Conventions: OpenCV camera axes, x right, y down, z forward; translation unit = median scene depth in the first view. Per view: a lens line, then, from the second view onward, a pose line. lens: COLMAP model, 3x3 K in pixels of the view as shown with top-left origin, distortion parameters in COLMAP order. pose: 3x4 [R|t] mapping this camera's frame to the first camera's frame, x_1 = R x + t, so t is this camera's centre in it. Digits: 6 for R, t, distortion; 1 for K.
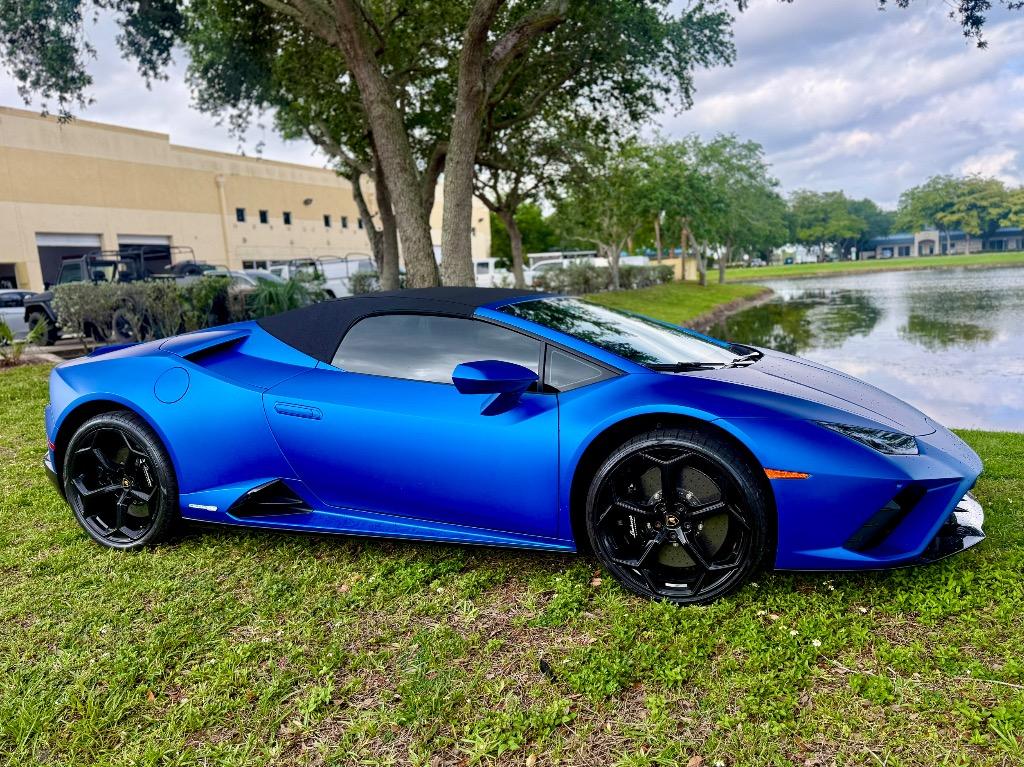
lens RADIAL K [[897.3, 0, 509.3], [0, 897.3, 393.6], [0, 0, 1]] dist [0.034085, -0.033559]
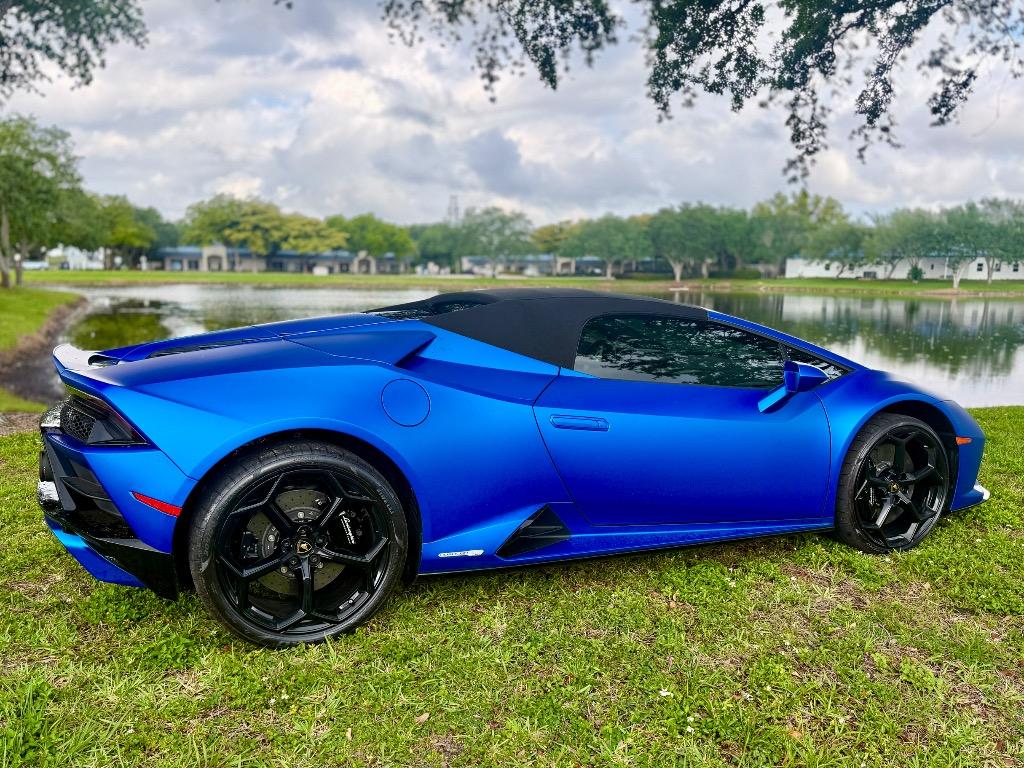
lens RADIAL K [[958.2, 0, 473.3], [0, 958.2, 403.8], [0, 0, 1]] dist [0.021155, 0.000000]
pose [[0.657479, -0.036691, 0.752579, -0.172816], [0.043834, 0.998985, 0.010409, -0.002214], [-0.752197, 0.026144, 0.658420, 0.079245]]
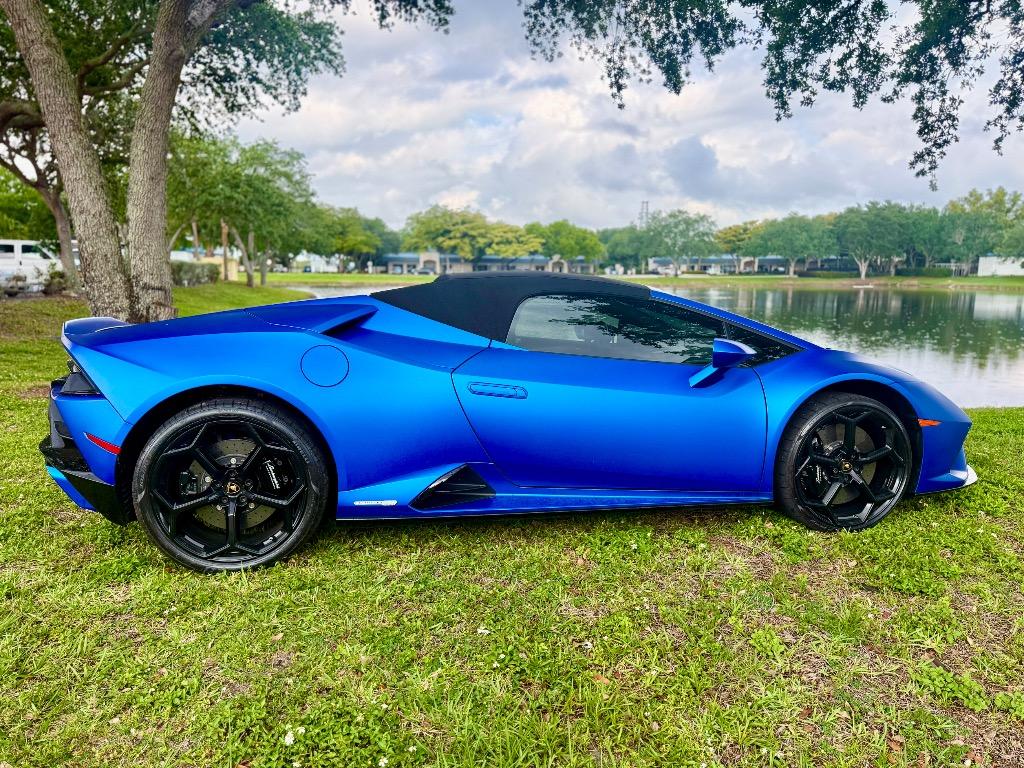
lens RADIAL K [[895.4, 0, 505.4], [0, 895.4, 386.2], [0, 0, 1]] dist [0.050721, -0.064380]
pose [[0.803914, -0.008503, 0.594685, -0.138271], [0.019208, 0.999747, -0.011671, 0.004350], [-0.594435, 0.020805, 0.803874, 0.040617]]
